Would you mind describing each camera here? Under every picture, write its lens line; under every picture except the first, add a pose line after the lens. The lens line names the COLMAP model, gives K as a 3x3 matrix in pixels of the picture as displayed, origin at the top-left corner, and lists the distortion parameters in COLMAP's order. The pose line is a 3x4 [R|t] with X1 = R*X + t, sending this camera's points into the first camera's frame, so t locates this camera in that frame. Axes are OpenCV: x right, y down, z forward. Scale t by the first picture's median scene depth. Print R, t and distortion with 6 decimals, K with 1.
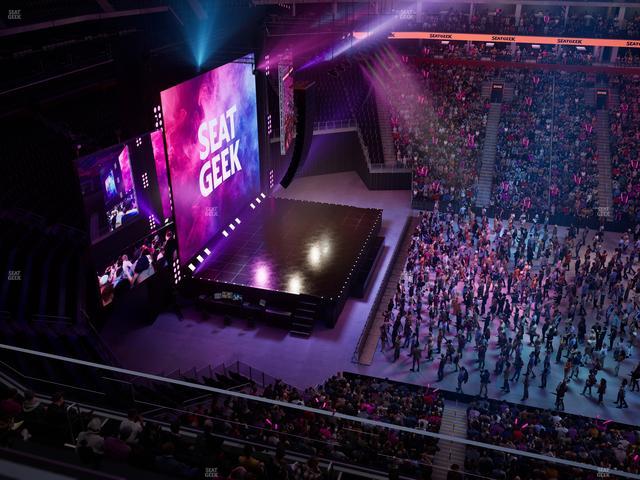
lens RADIAL K [[599.7, 0, 320.1], [0, 599.7, 239.9], [0, 0, 1]] dist [-0.000130, 0.000000]
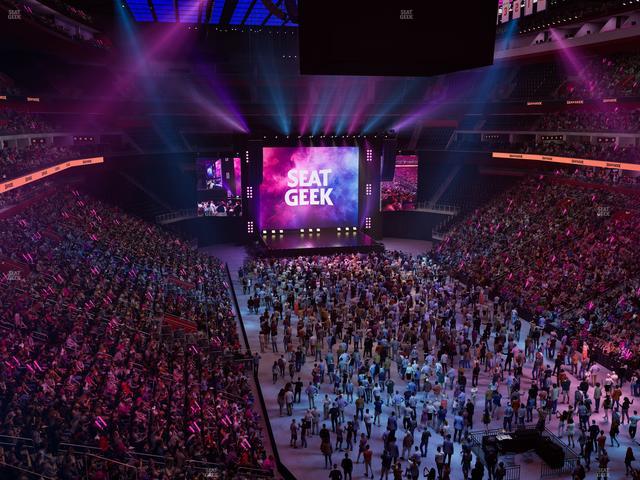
lens RADIAL K [[599.7, 0, 319.9], [0, 599.7, 239.9], [0, 0, 1]] dist [-0.000130, 0.000000]
pose [[0.477108, 0.170147, -0.862217, 1.673516], [-0.393120, 0.918773, -0.036226, 0.070223], [0.786018, 0.356238, 0.505242, 0.097188]]
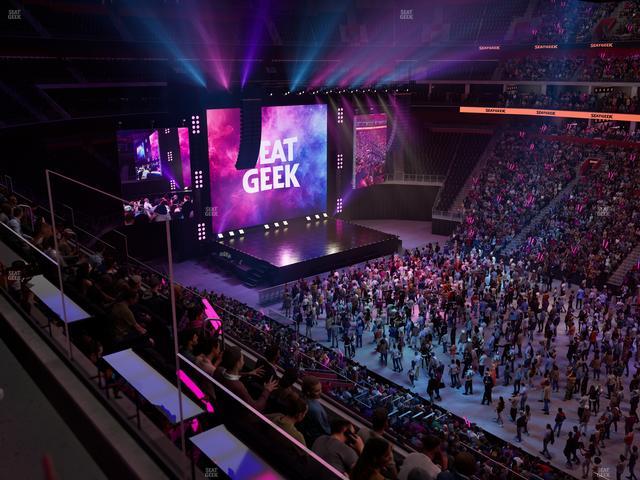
lens RADIAL K [[599.7, 0, 320.1], [0, 599.7, 240.0], [0, 0, 1]] dist [-0.000130, 0.000000]
pose [[0.833032, 0.151203, -0.532162, 0.730603], [-0.247439, 0.962179, -0.113952, 0.156721], [0.494805, 0.226603, 0.838939, -0.072999]]
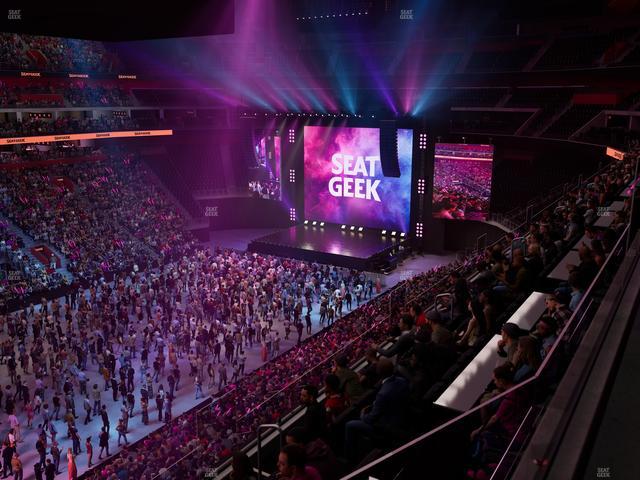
lens RADIAL K [[599.7, 0, 320.9], [0, 599.7, 240.2], [0, 0, 1]] dist [-0.000130, 0.000000]
pose [[-0.271479, 0.224071, -0.935998, 1.510126], [-0.430285, 0.841660, 0.326288, -0.527010], [0.860903, 0.491326, -0.132078, 1.294079]]
